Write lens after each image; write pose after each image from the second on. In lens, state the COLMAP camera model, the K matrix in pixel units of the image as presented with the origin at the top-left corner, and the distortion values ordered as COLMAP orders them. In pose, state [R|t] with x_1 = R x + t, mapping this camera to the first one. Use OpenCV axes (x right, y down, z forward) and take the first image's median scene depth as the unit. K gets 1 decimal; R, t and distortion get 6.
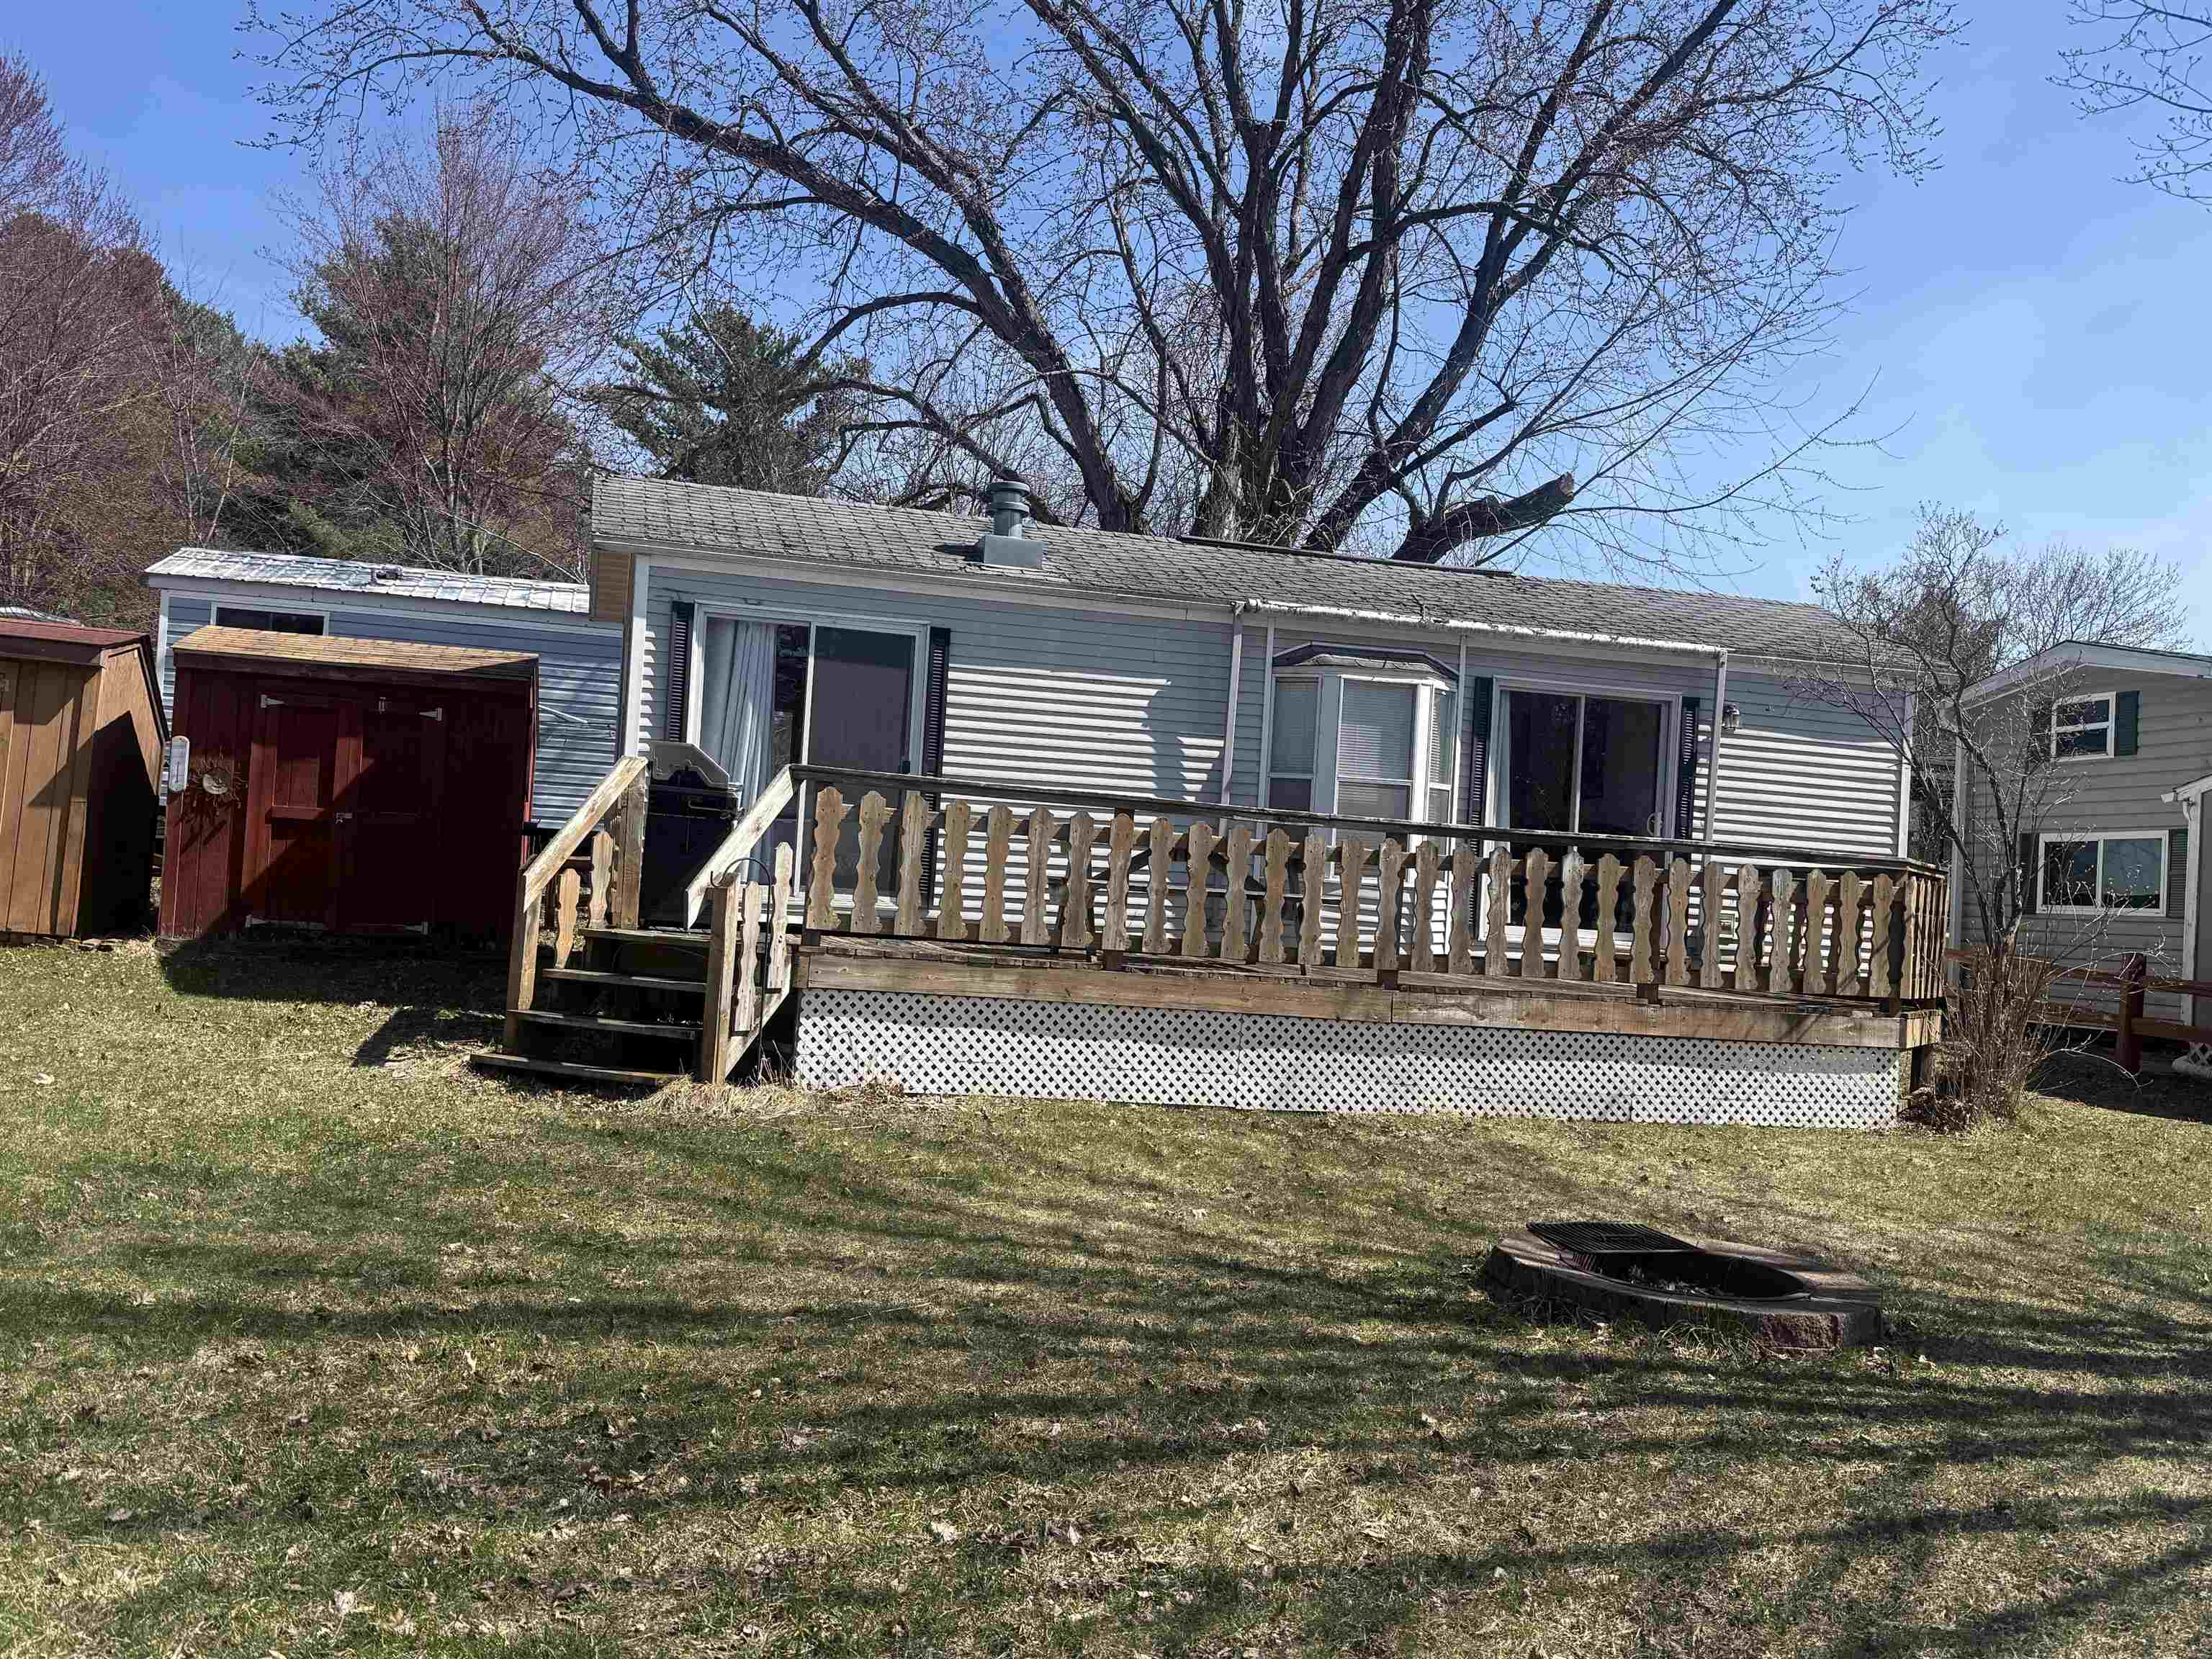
lens RADIAL K [[1862.7, 0, 1104.2], [0, 1862.7, 826.0], [0, 0, 1]] dist [0.067928, -0.021703]
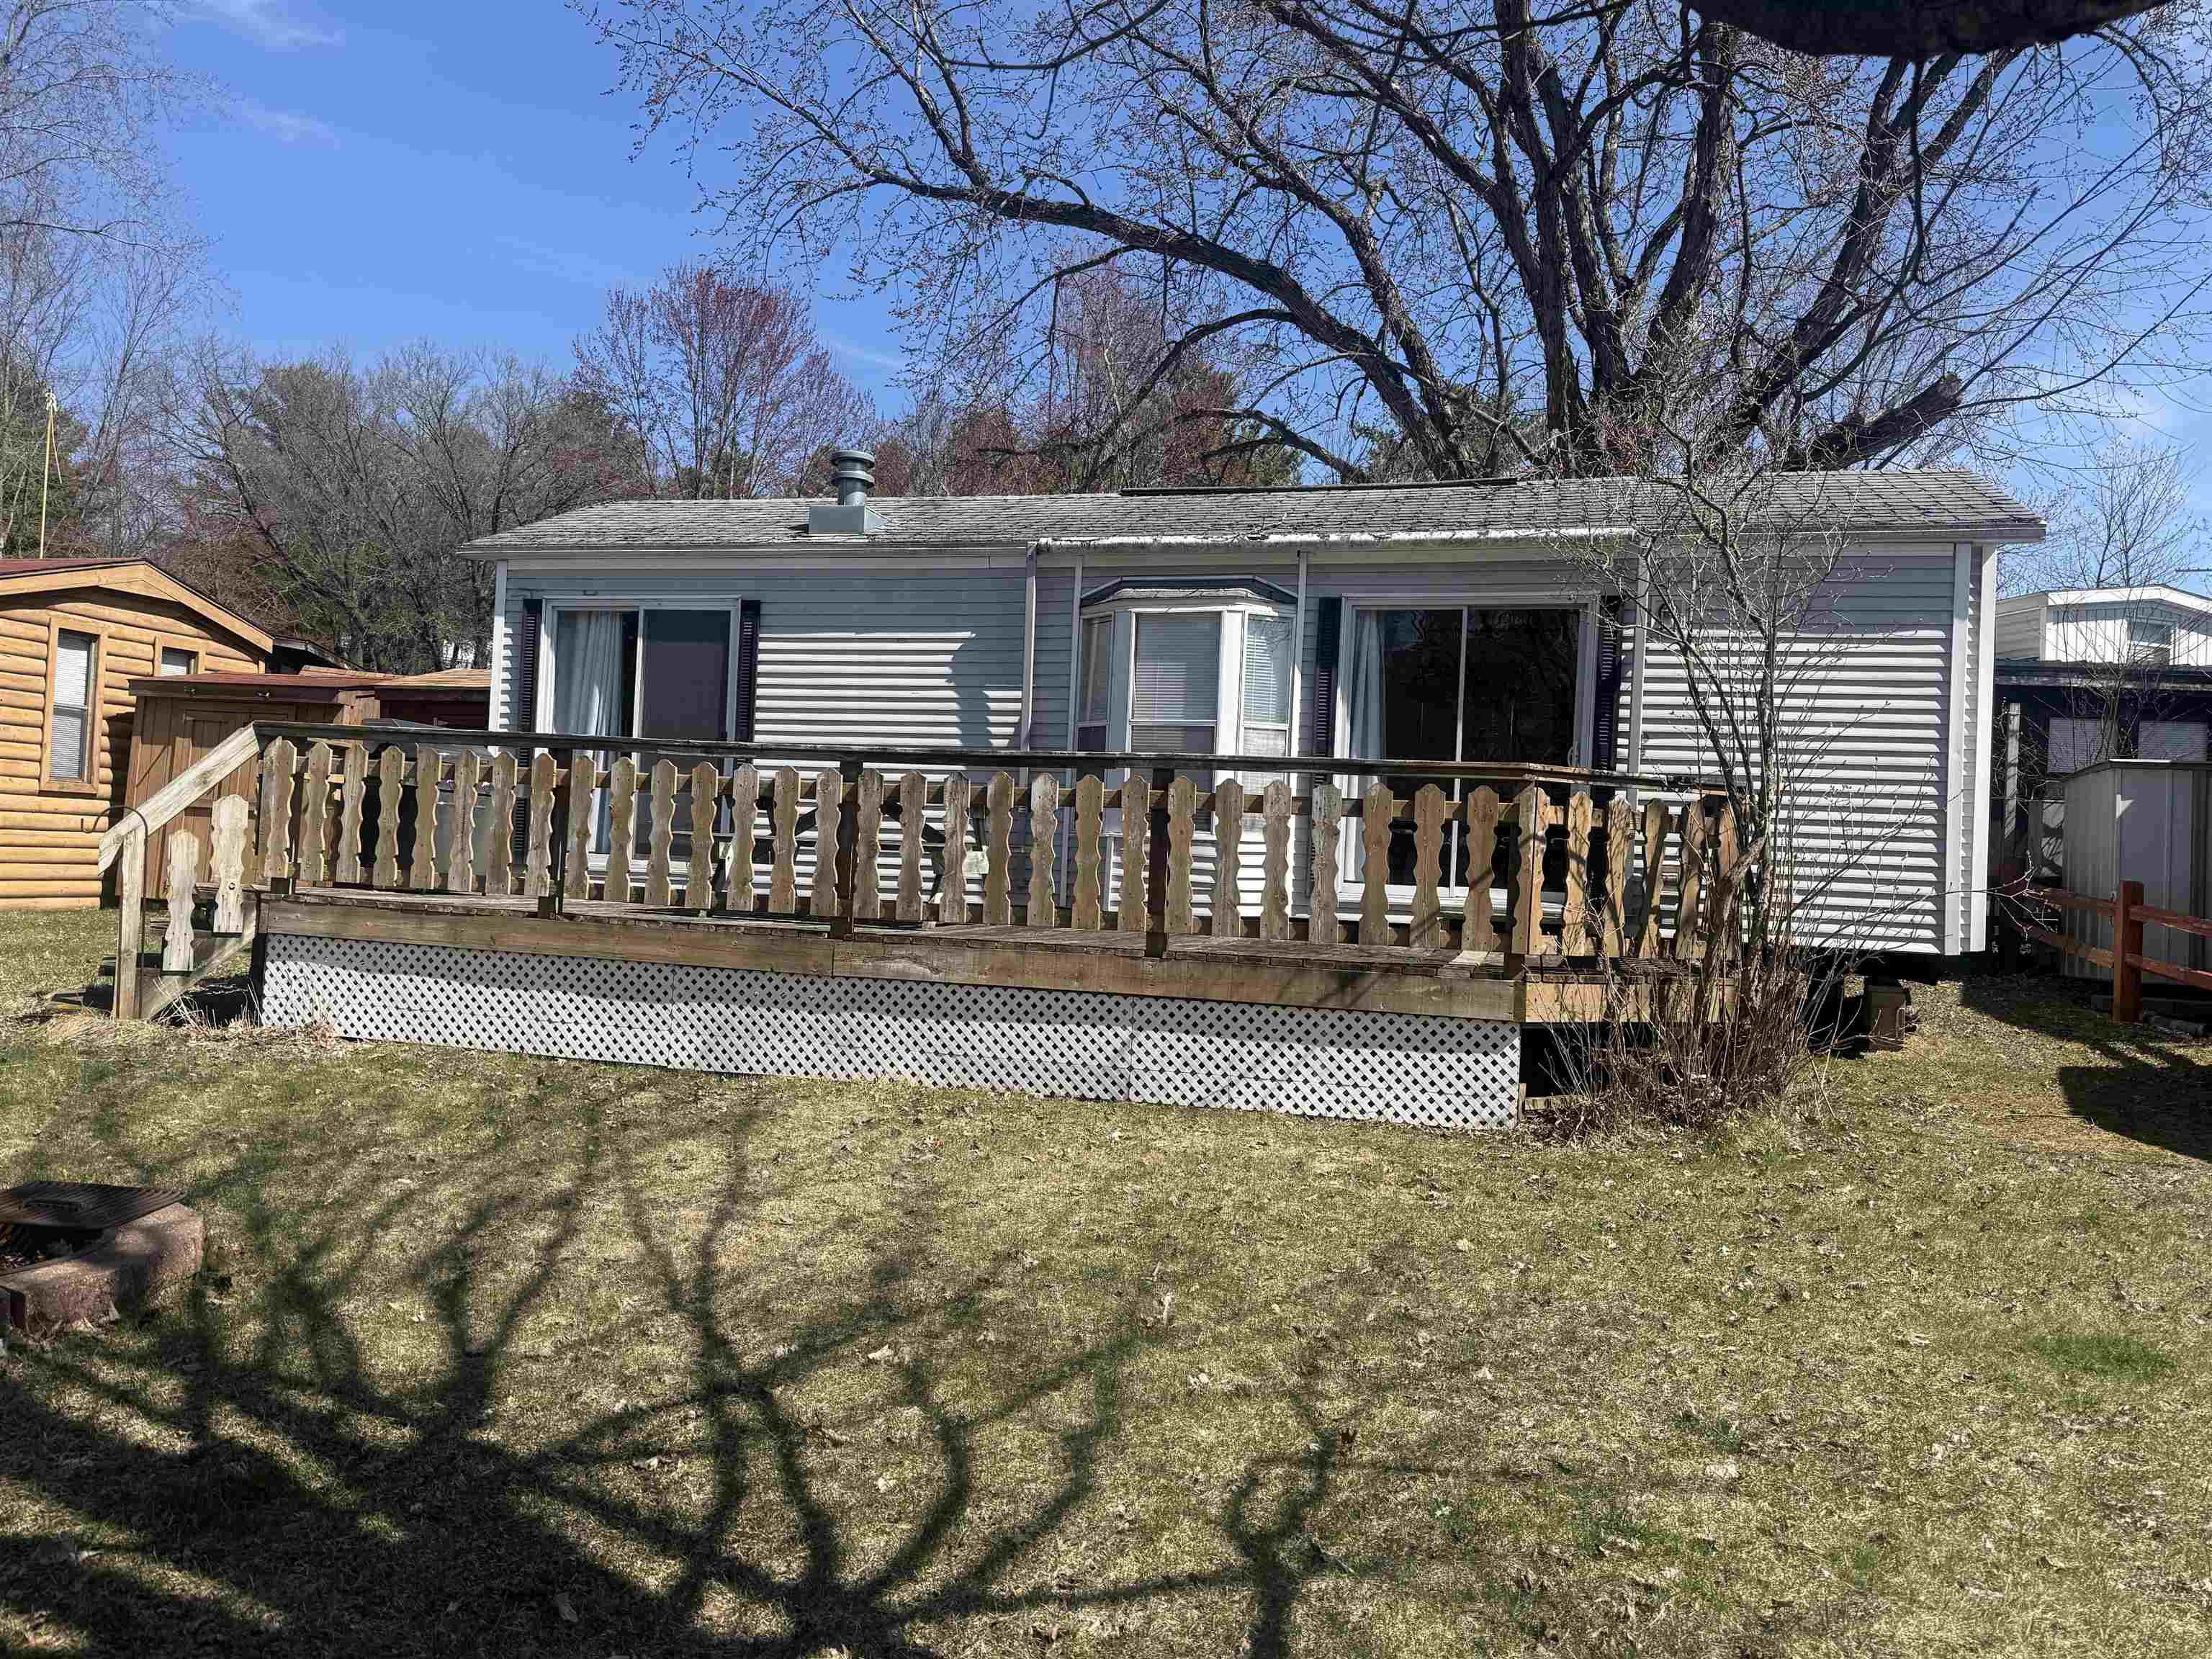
lens RADIAL K [[1621.4, 0, 1108.9], [0, 1621.4, 822.6], [0, 0, 1]] dist [0.074815, -0.016566]
pose [[0.870695, -0.038677, -0.490300, 0.525821], [0.028072, 0.999186, -0.028970, 0.048089], [0.491021, 0.011460, 0.871072, 0.322373]]
